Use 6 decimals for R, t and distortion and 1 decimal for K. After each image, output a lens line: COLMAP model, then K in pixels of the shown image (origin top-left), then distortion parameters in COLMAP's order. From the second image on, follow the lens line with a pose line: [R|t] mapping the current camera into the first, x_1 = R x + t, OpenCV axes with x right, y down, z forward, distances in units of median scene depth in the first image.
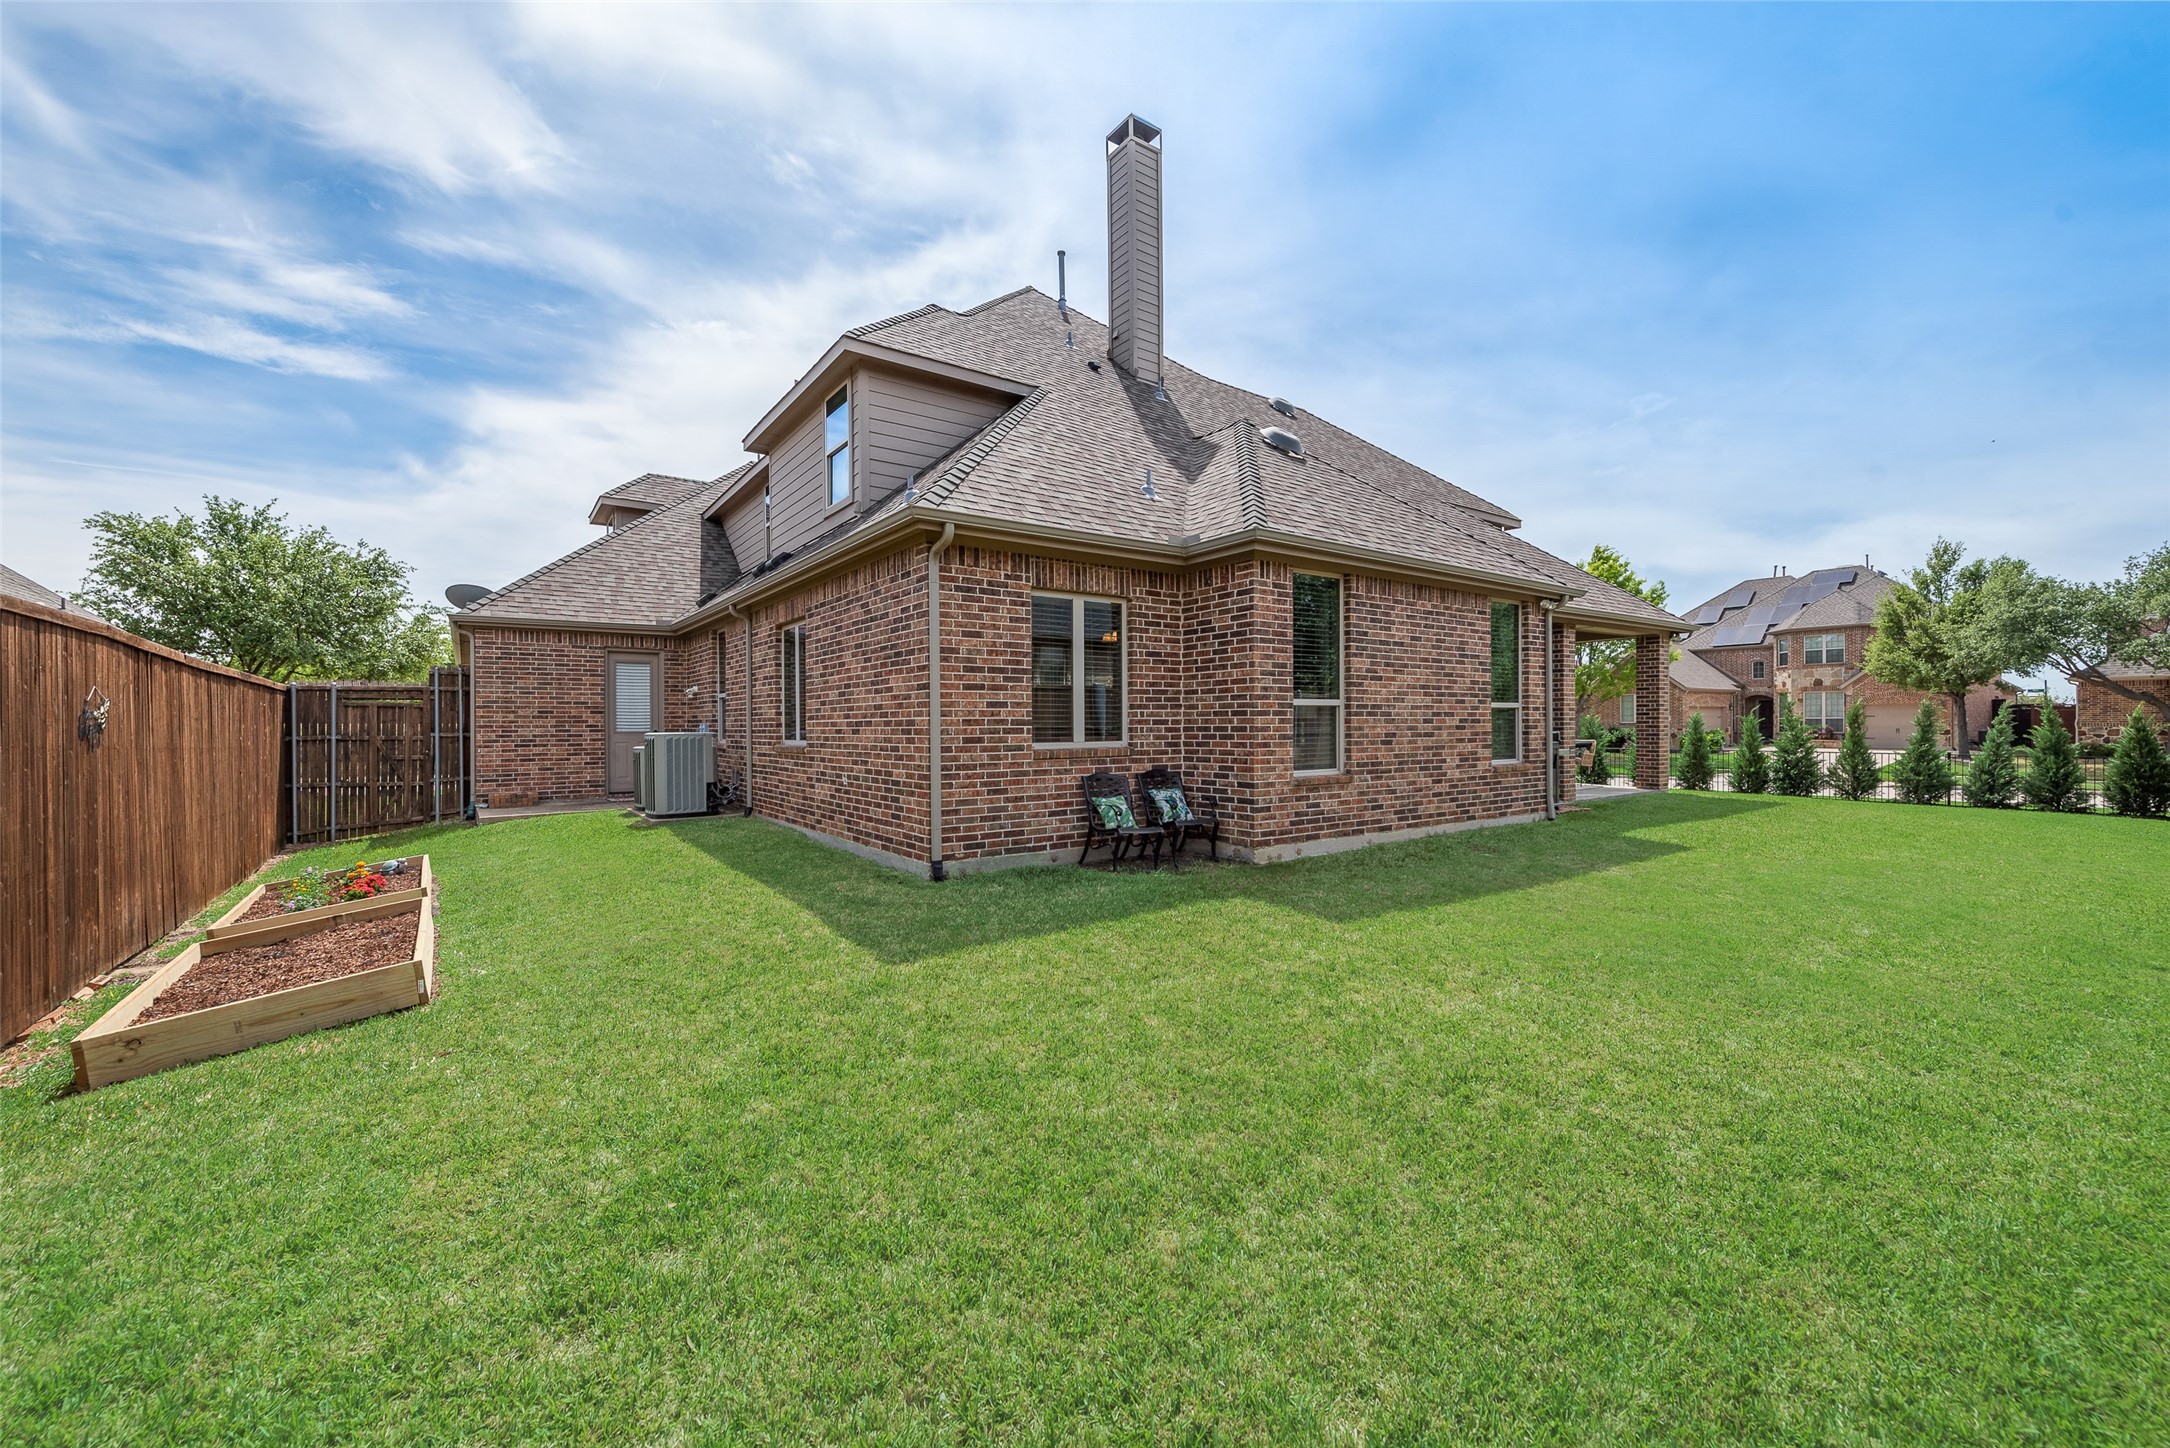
lens RADIAL K [[849.1, 0, 1081.7], [0, 849.1, 728.5], [0, 0, 1]] dist [0.003396, -0.000241]
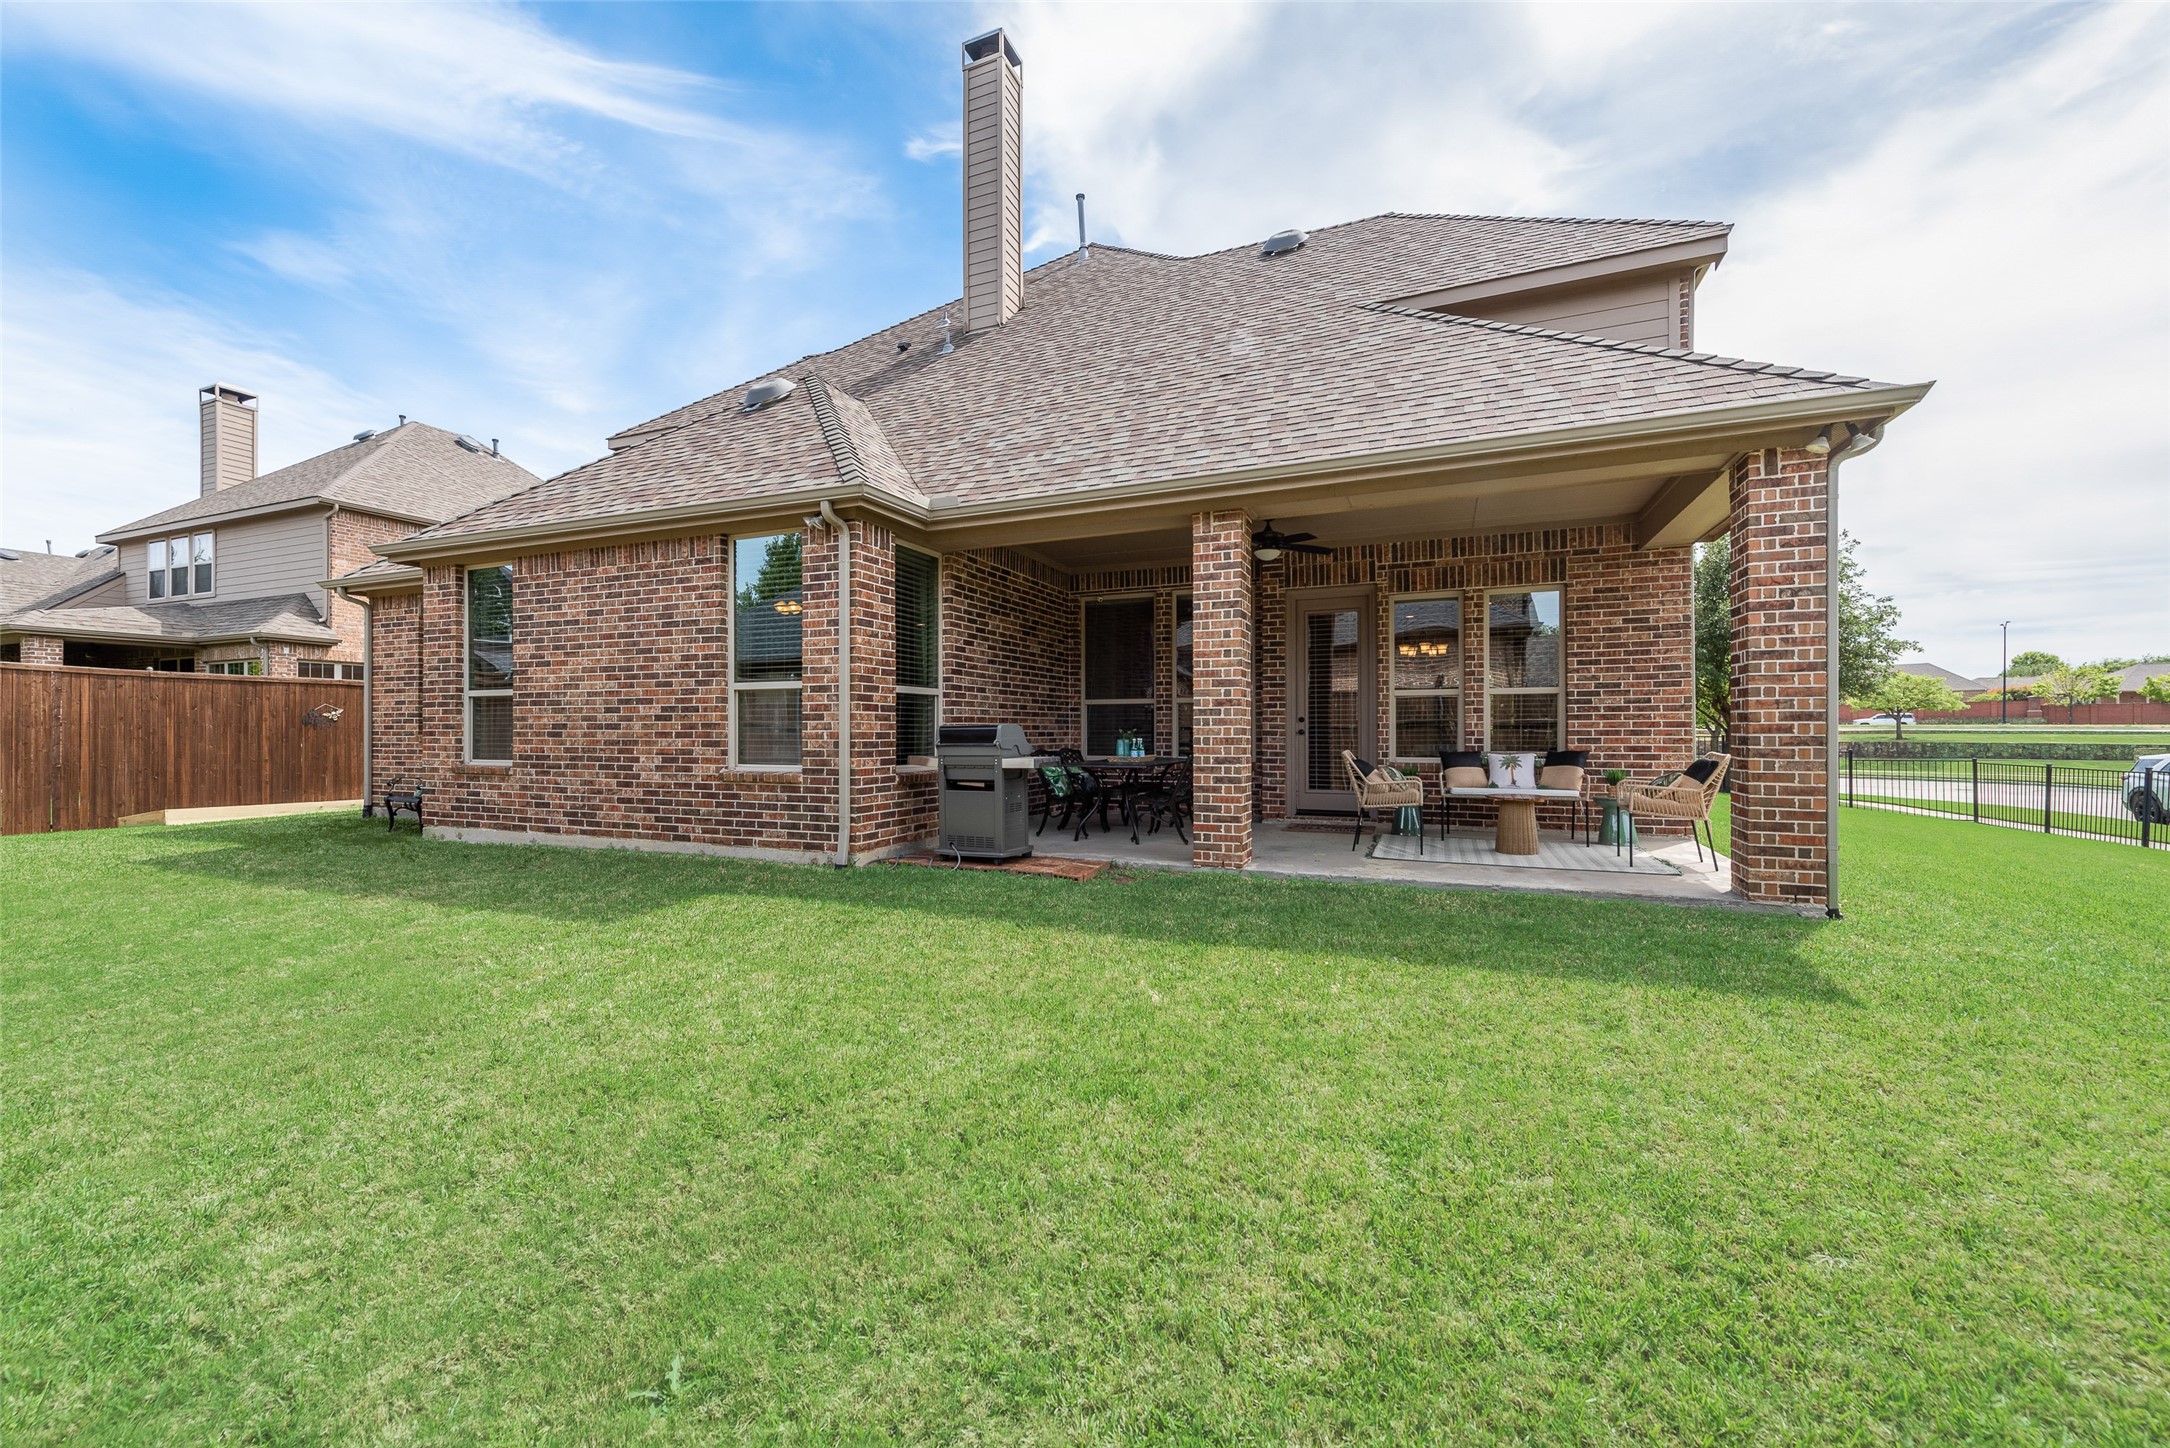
lens RADIAL K [[849.1, 0, 1084.1], [0, 849.1, 725.7], [0, 0, 1]] dist [0.003396, -0.000241]
pose [[0.530865, 0.003170, -0.847450, 1.415248], [-0.004200, 0.999991, 0.001109, 0.003806], [0.847446, 0.002971, 0.530873, 0.995314]]
